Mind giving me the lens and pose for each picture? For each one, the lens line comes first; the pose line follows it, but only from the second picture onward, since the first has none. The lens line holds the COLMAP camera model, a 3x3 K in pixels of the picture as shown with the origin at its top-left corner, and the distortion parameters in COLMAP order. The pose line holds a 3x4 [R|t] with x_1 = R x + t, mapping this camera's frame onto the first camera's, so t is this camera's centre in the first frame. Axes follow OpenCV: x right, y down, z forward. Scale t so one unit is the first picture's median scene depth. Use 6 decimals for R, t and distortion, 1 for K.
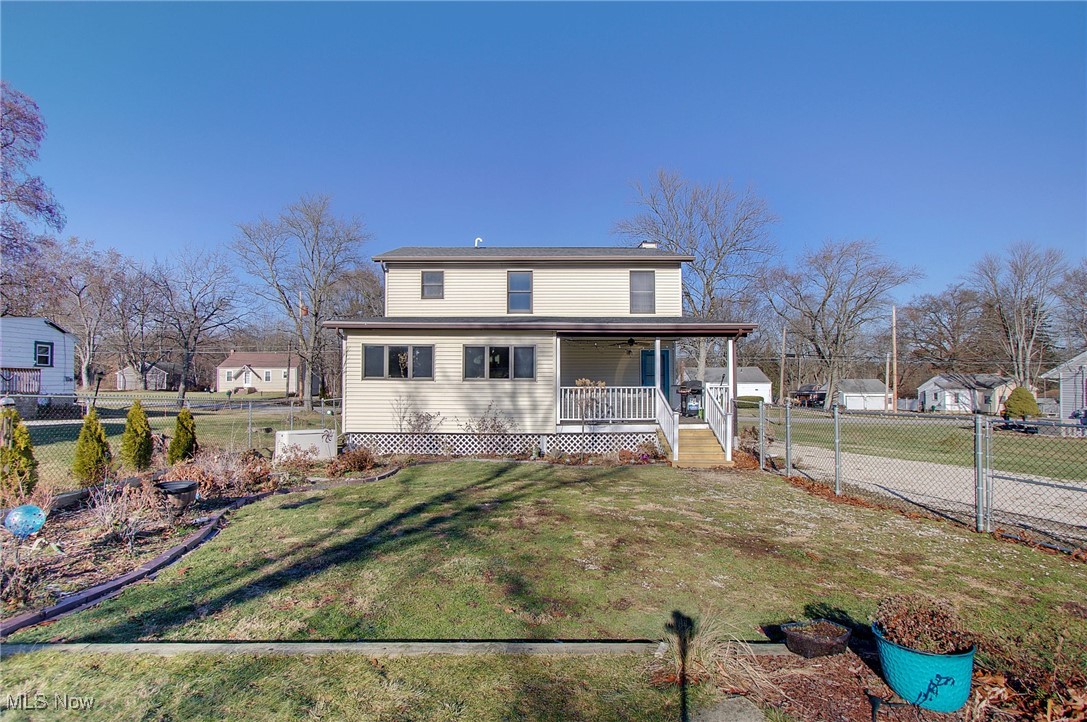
lens RADIAL K [[568.7, 0, 474.8], [0, 568.7, 373.3], [0, 0, 1]] dist [0.005430, 0.001789]
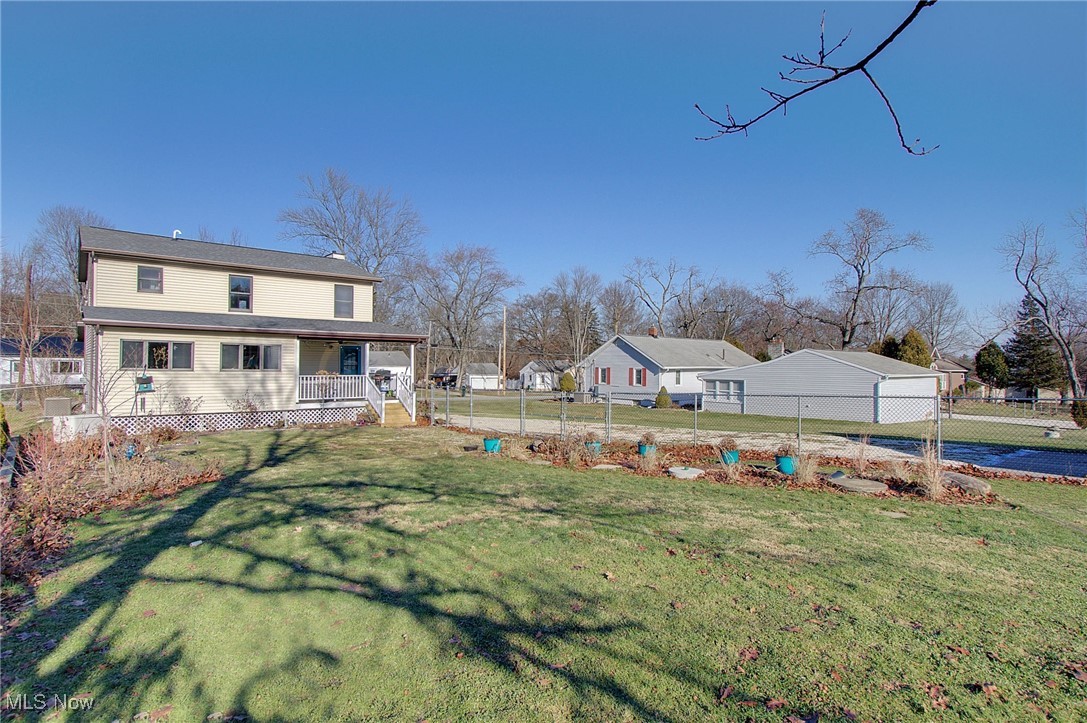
lens RADIAL K [[598.2, 0, 543.5], [0, 598.2, 361.5], [0, 0, 1]] dist [0.056526, 0.000367]
pose [[0.766438, 0.012568, 0.642195, -0.242042], [-0.020199, 0.999786, 0.004541, -0.020820], [-0.642001, -0.016452, 0.766528, -0.356643]]
